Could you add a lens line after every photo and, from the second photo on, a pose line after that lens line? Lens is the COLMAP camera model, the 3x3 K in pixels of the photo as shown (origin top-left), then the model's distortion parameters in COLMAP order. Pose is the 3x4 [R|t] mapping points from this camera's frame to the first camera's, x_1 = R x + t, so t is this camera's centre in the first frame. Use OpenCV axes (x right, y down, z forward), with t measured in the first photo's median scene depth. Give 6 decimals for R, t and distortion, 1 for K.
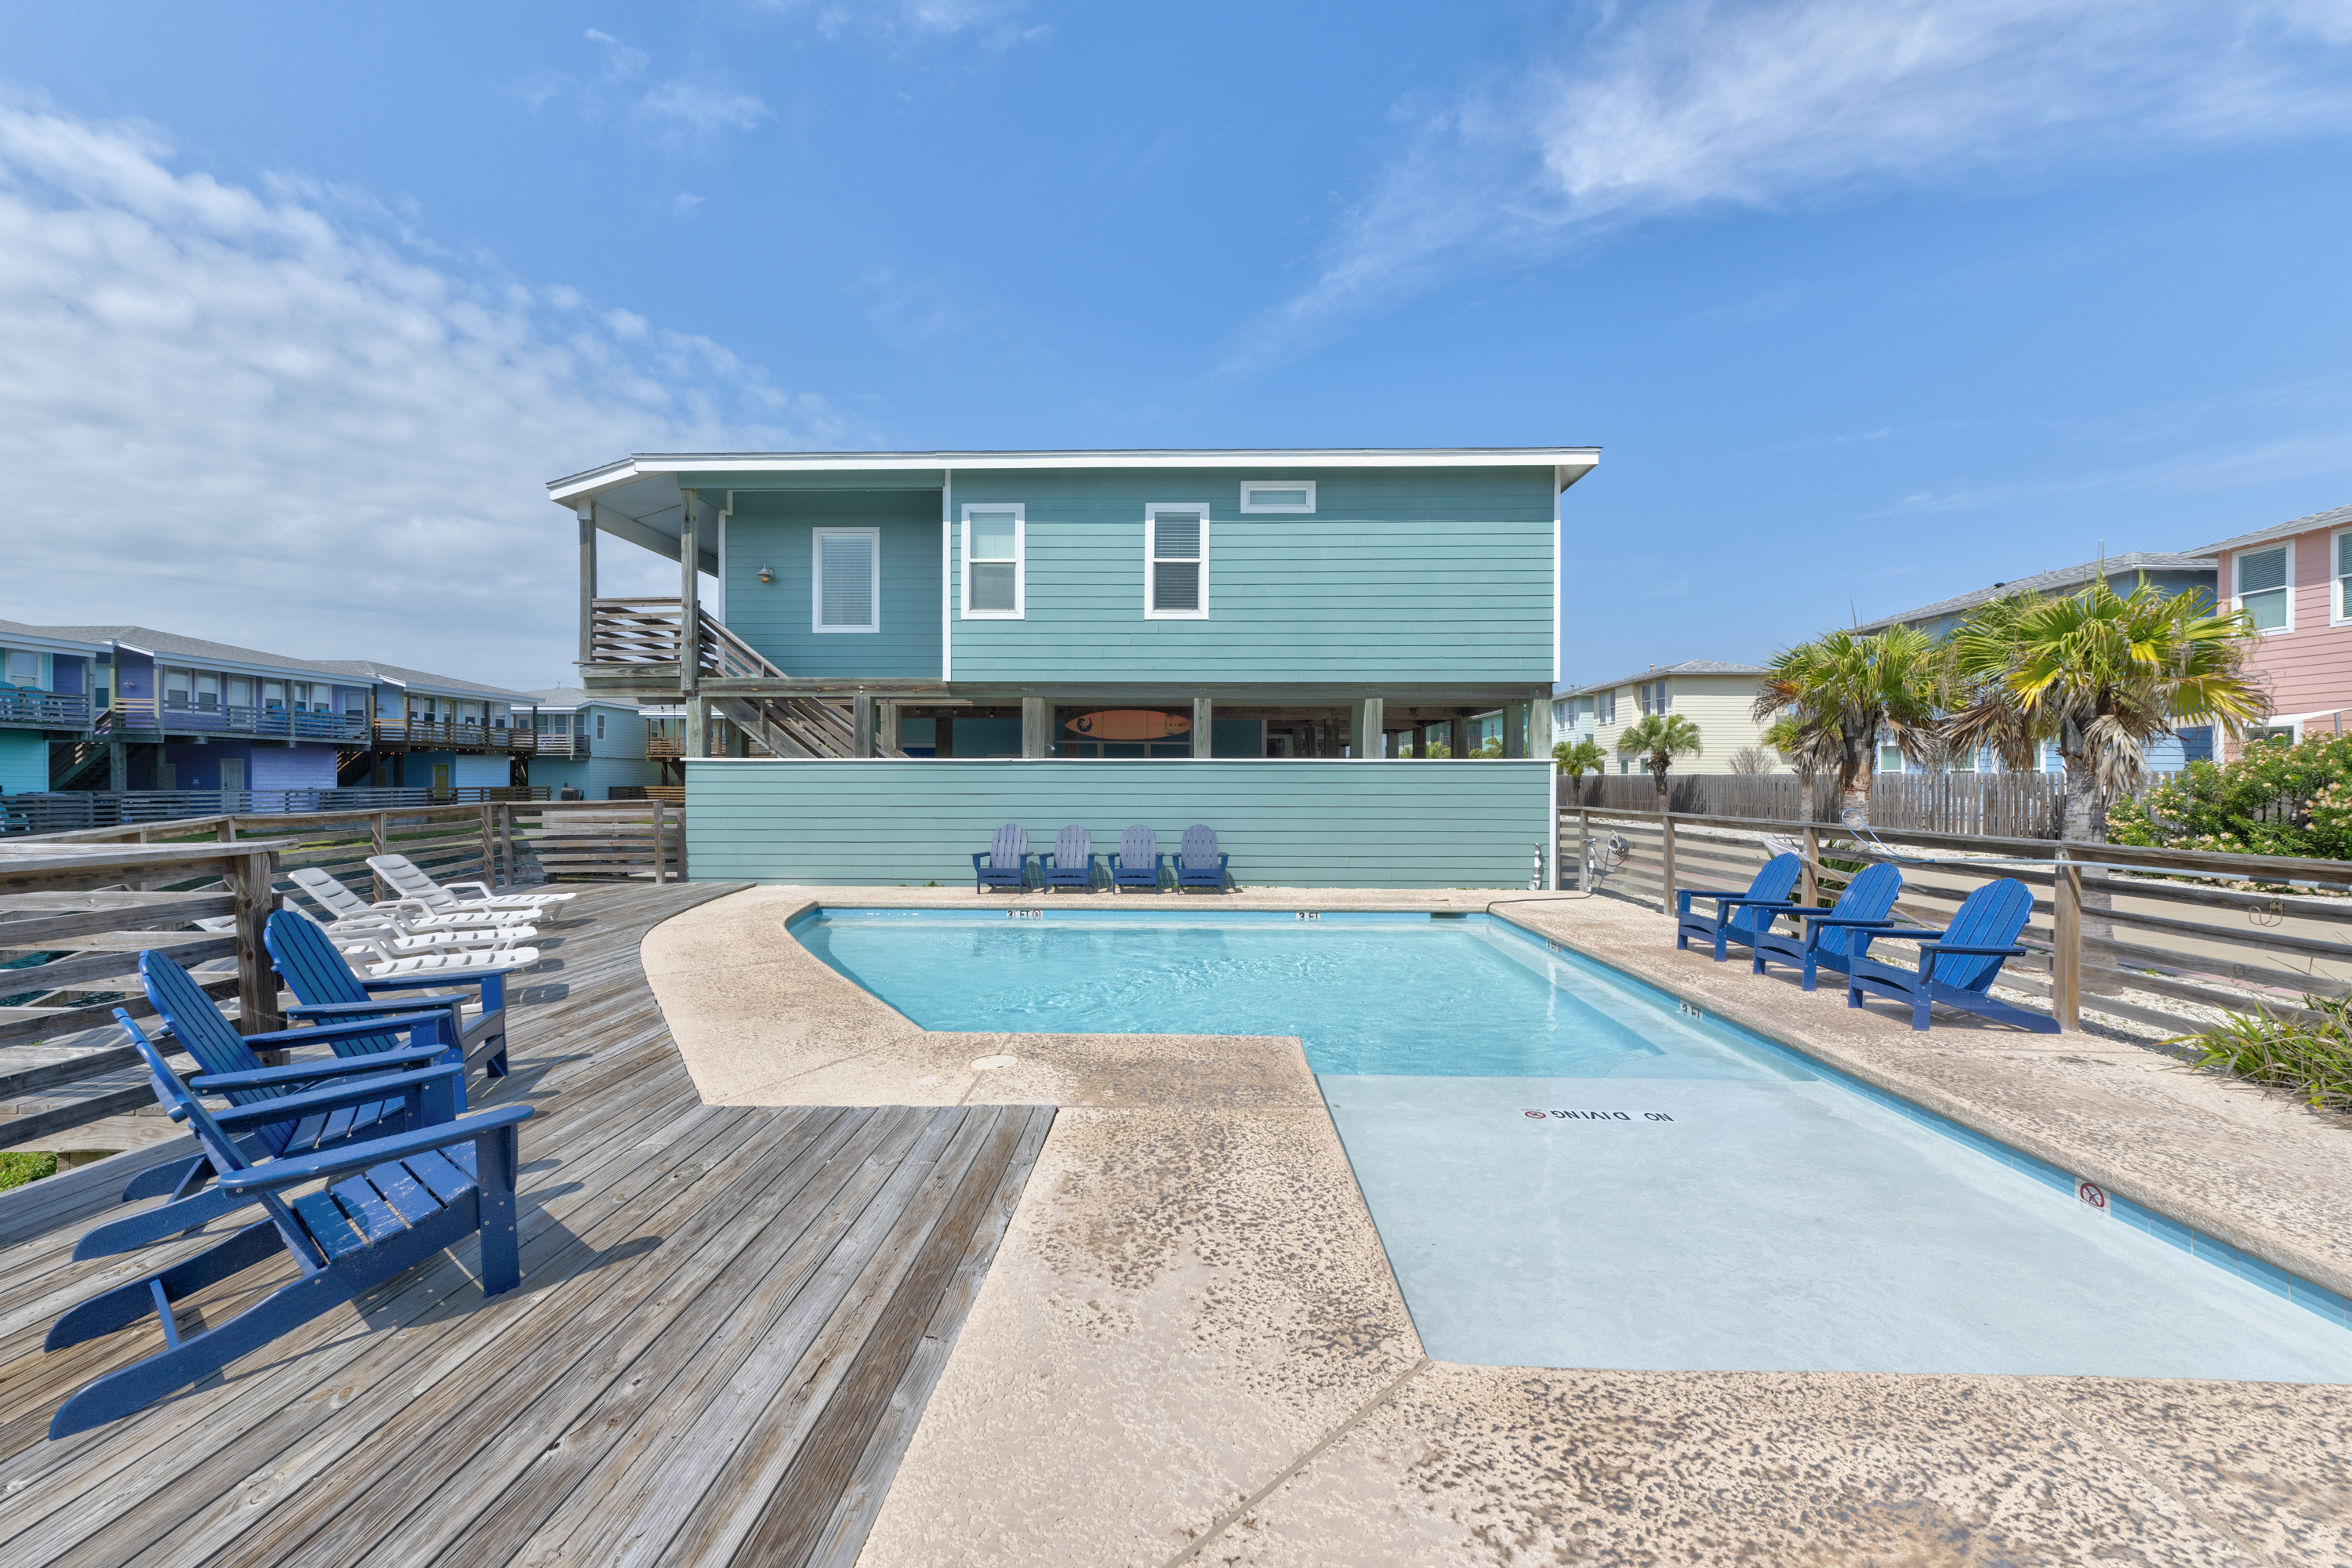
lens RADIAL K [[947.6, 0, 1176.0], [0, 947.6, 784.0], [0, 0, 1]] dist [-0.009698, 0.000348]
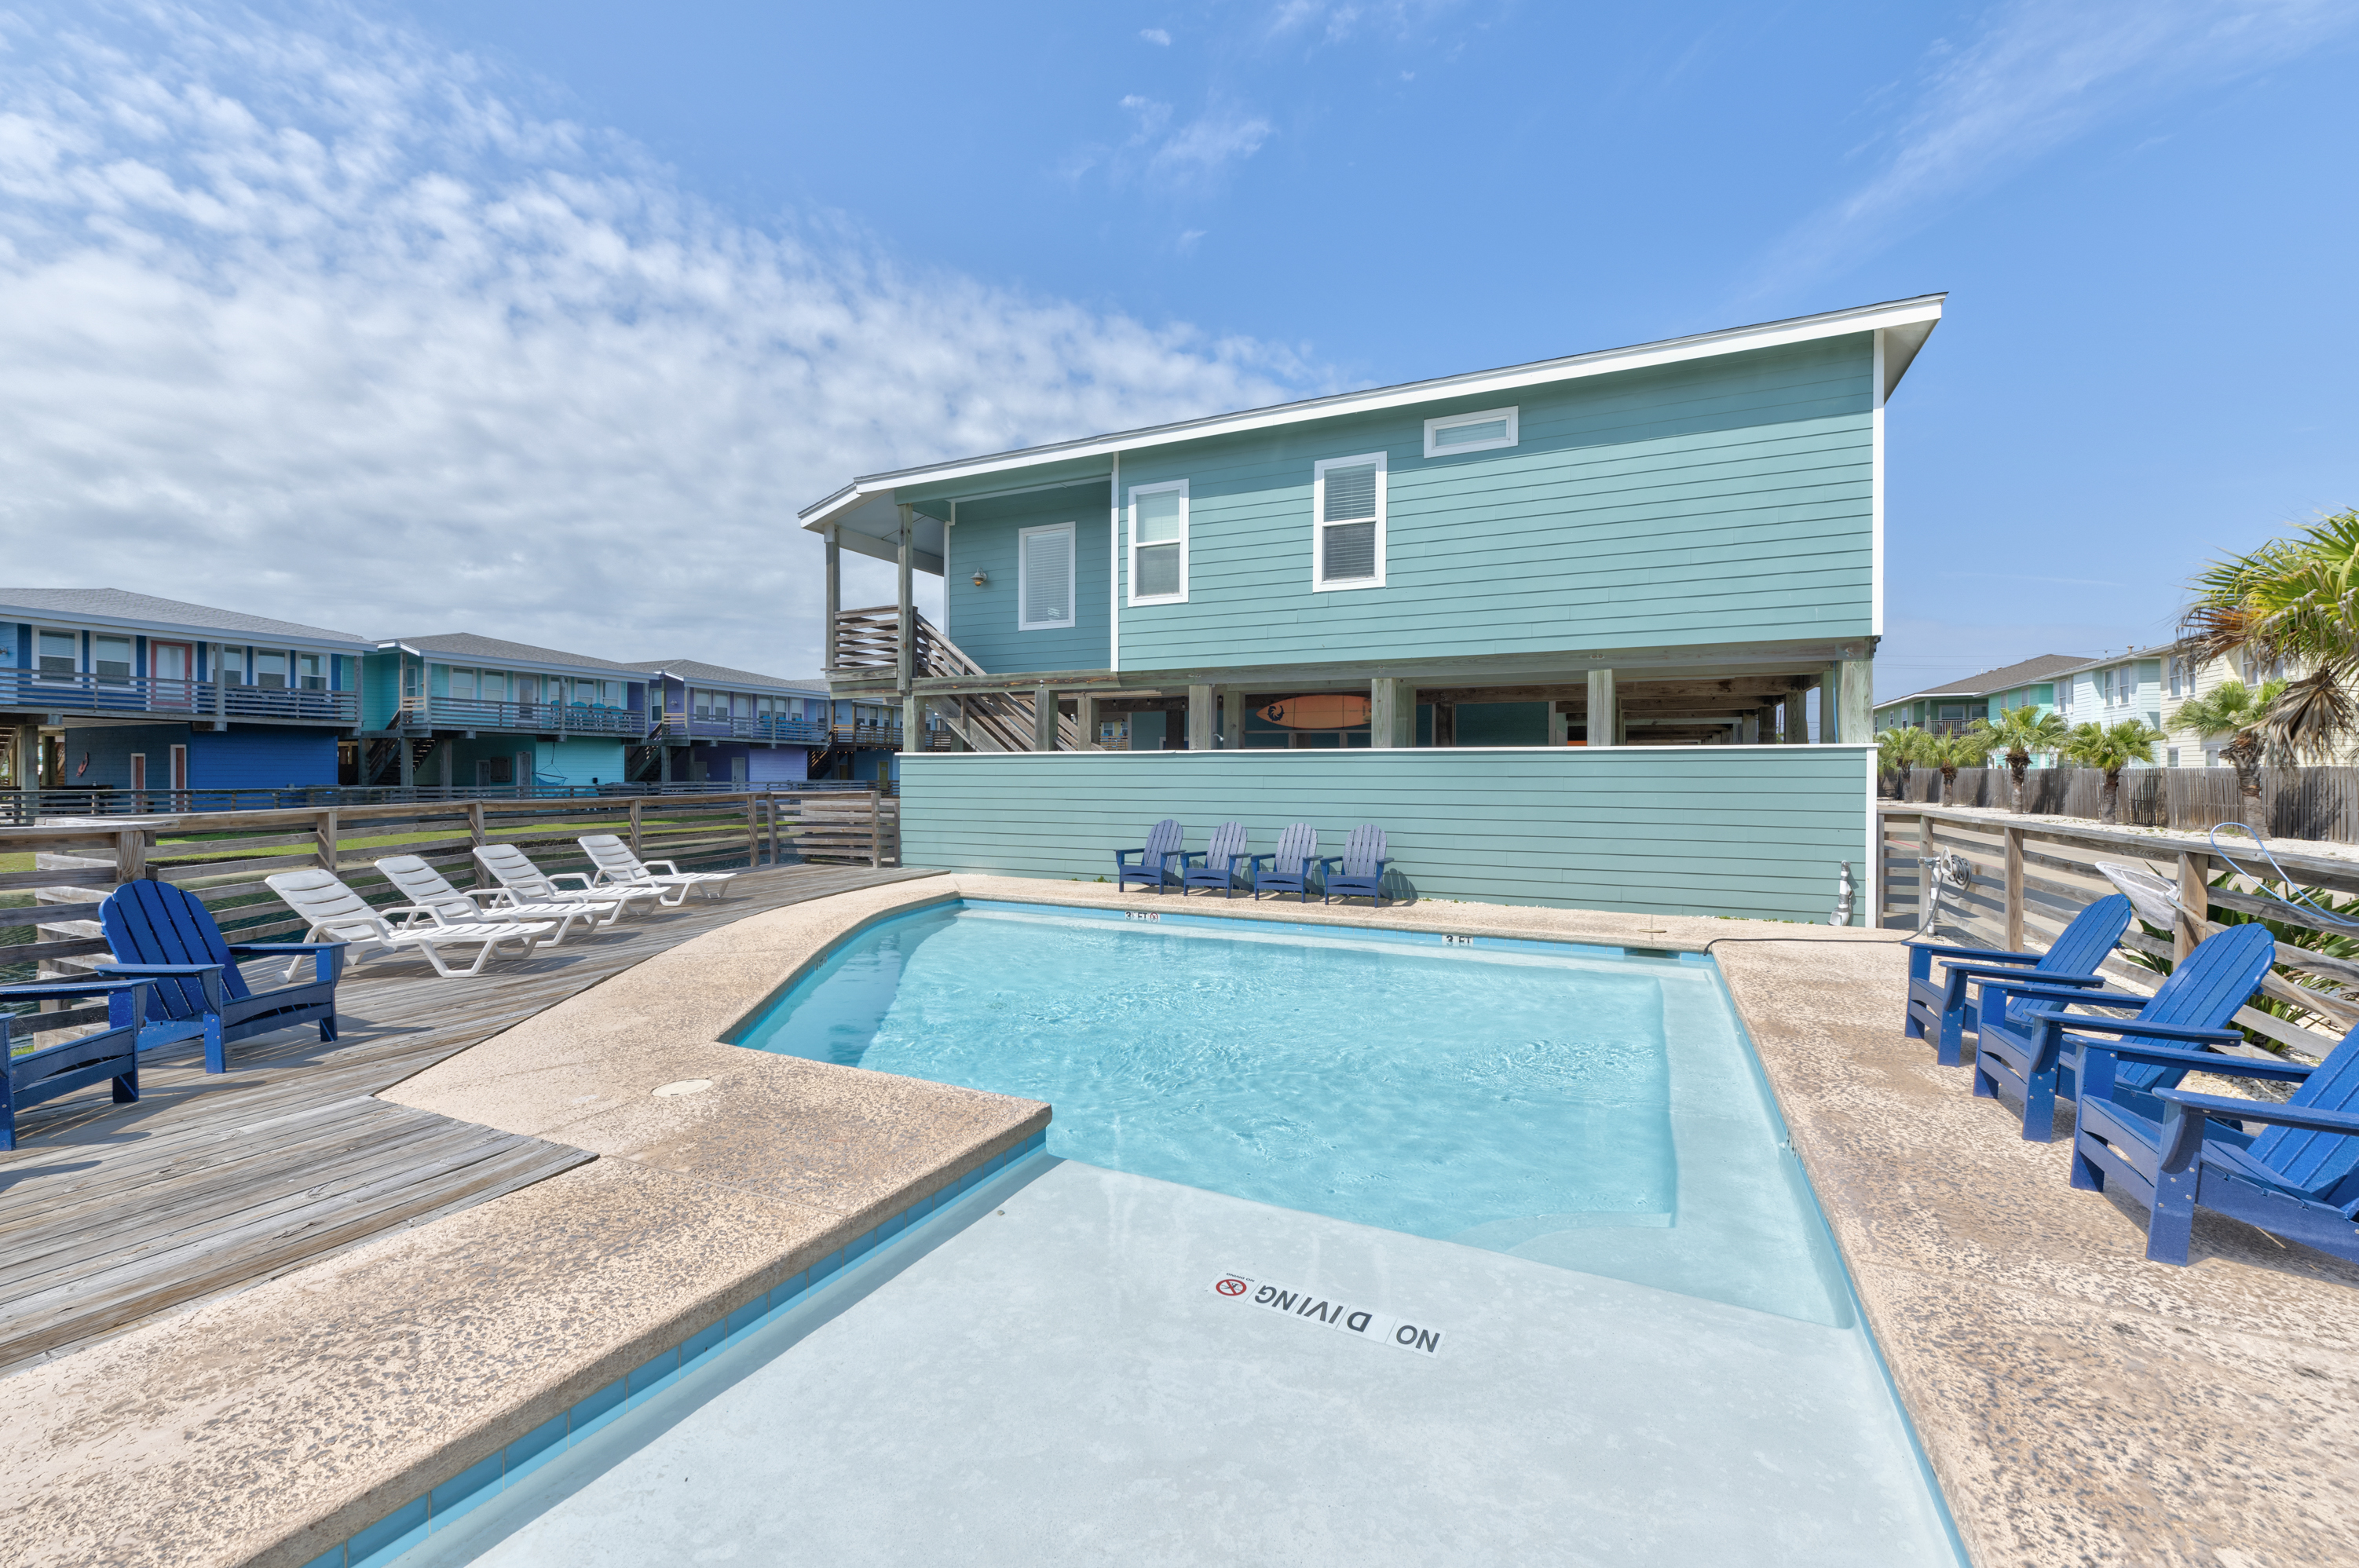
lens RADIAL K [[949.6, 0, 1174.6], [0, 949.6, 772.3], [0, 0, 1]] dist [-0.001708, -0.000417]
pose [[0.912860, -0.000379, -0.408273, 0.211380], [-0.002684, 0.999972, -0.006930, 0.001665], [0.408265, 0.007422, 0.912833, 0.135065]]
